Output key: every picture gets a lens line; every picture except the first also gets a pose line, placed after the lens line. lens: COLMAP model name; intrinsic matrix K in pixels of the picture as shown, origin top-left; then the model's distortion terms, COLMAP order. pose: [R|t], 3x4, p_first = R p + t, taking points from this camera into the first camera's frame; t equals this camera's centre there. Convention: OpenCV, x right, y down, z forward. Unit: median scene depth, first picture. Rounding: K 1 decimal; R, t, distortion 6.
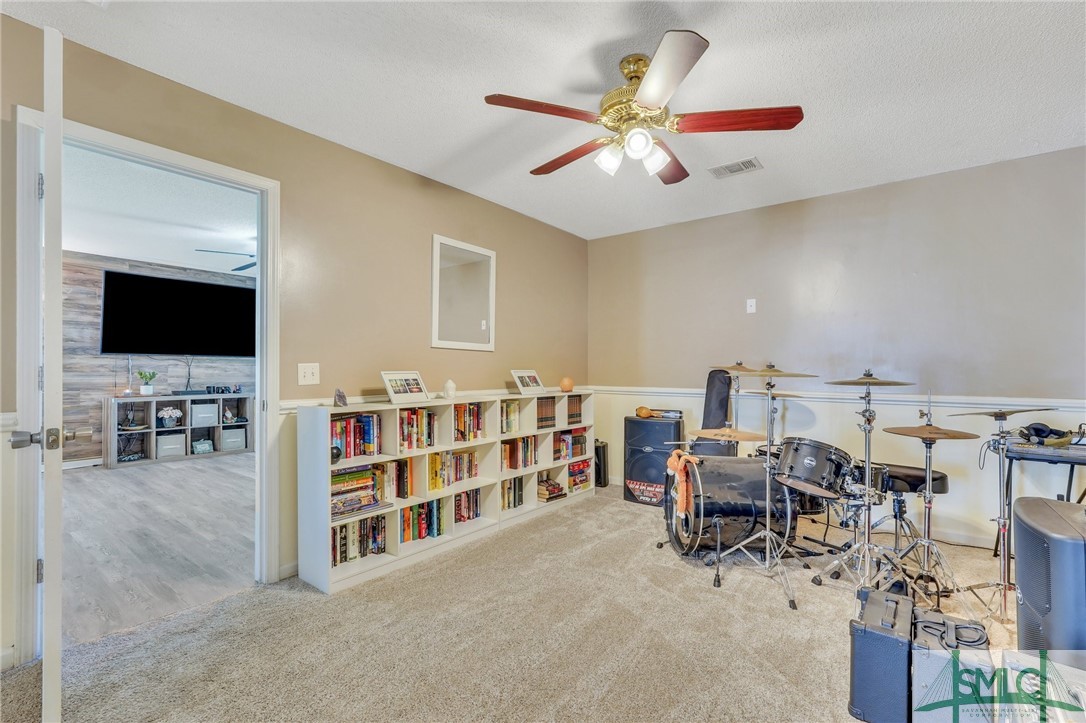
lens RADIAL K [[491.1, 0, 549.6], [0, 491.1, 365.7], [0, 0, 1]] dist [-0.017440, 0.002116]
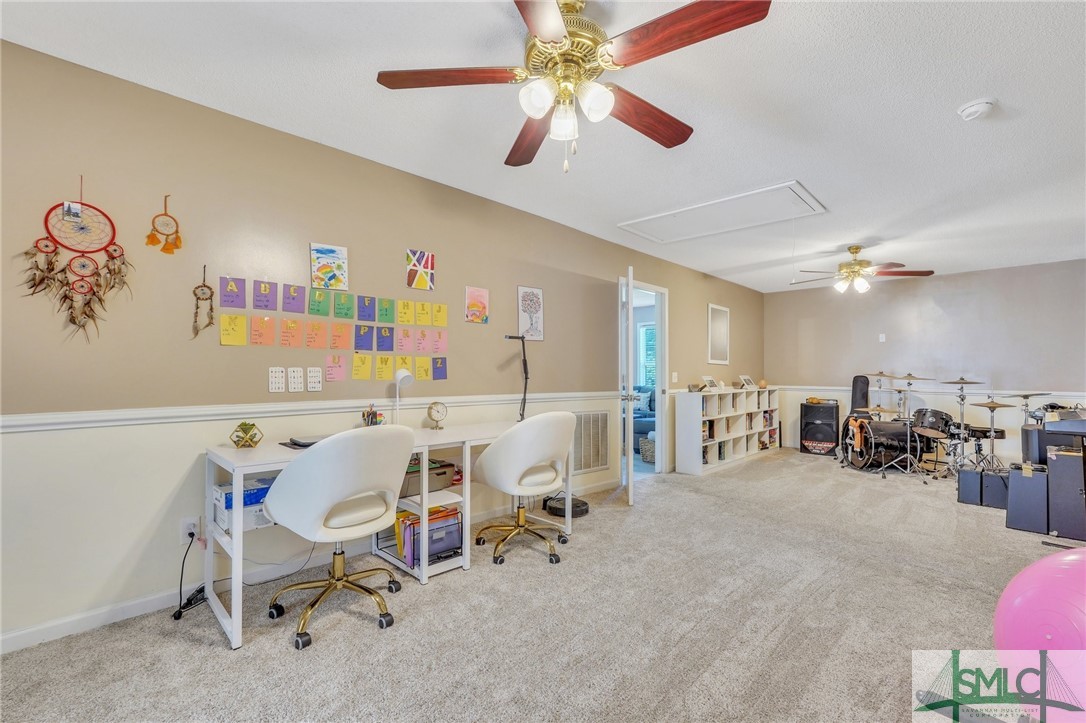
lens RADIAL K [[491.1, 0, 536.6], [0, 491.1, 366.8], [0, 0, 1]] dist [-0.017440, 0.002116]
pose [[0.992794, 0.000827, -0.119830, -0.825542], [-0.001303, 0.999992, -0.003900, -0.020591], [0.119826, 0.004028, 0.992787, -1.168463]]
